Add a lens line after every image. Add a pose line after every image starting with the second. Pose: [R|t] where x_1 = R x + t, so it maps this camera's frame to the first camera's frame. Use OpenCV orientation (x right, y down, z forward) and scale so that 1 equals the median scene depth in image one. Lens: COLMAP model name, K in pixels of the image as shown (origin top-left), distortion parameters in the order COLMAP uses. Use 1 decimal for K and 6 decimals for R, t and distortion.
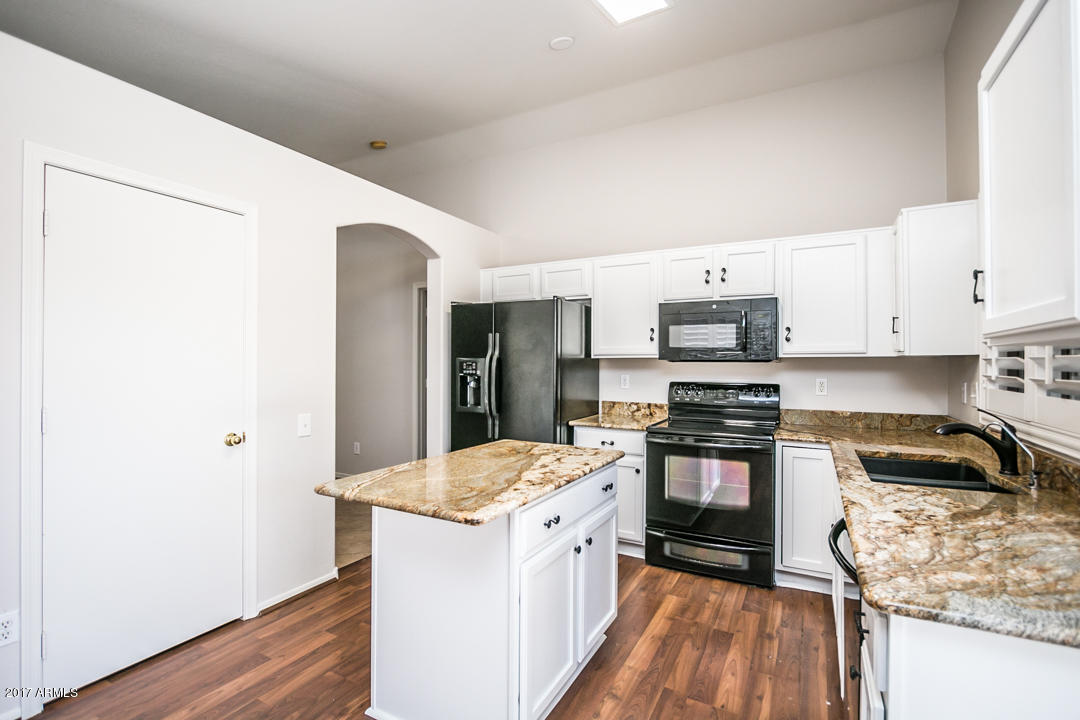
lens RADIAL K [[506.2, 0, 536.4], [0, 506.2, 366.1], [0, 0, 1]] dist [-0.015079, 0.001371]
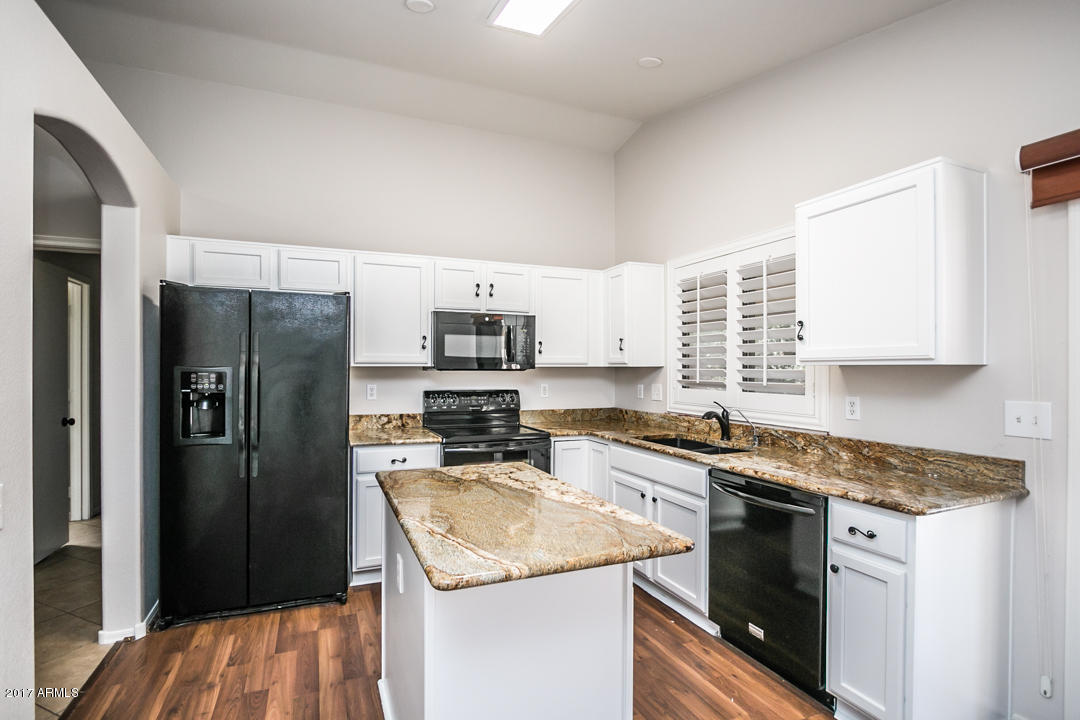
lens RADIAL K [[506.2, 0, 524.3], [0, 506.2, 371.5], [0, 0, 1]] dist [-0.015079, 0.001371]
pose [[0.628673, -0.006444, 0.777643, -0.417988], [0.004088, 0.999979, 0.004981, -0.011456], [-0.777659, 0.000048, 0.628686, 0.256007]]
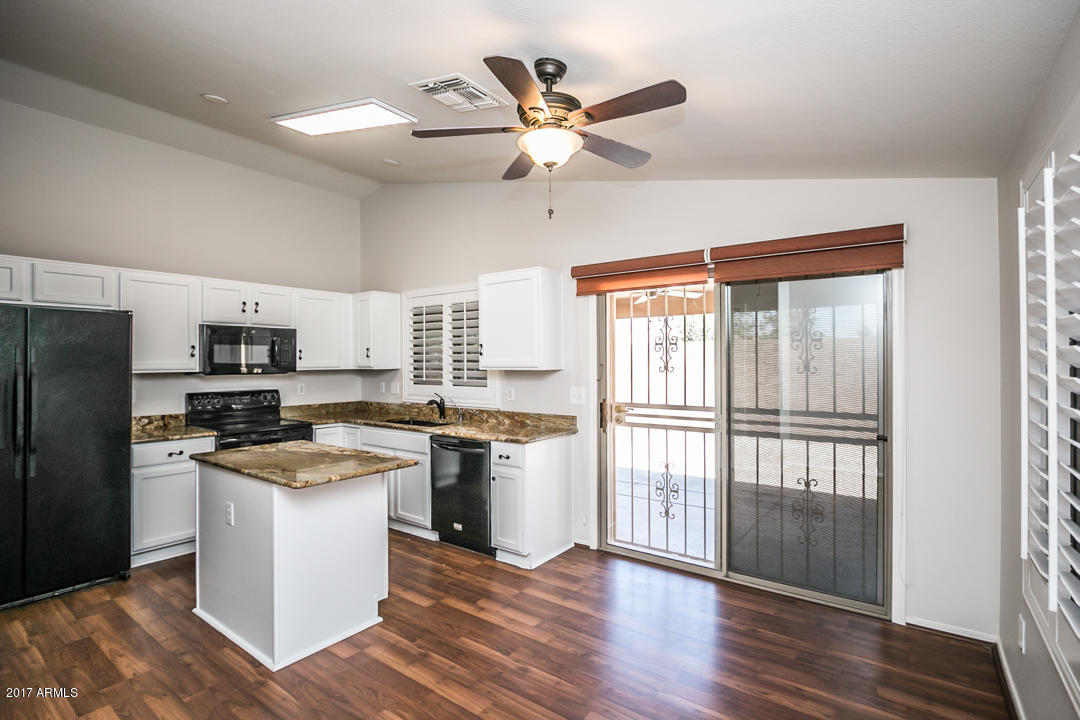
lens RADIAL K [[506.2, 0, 548.5], [0, 506.2, 362.3], [0, 0, 1]] dist [-0.015079, 0.001371]
pose [[0.119193, -0.003994, 0.992863, -0.806917], [0.009639, 0.999949, 0.002865, -0.035033], [-0.992824, 0.009229, 0.119226, 0.096543]]
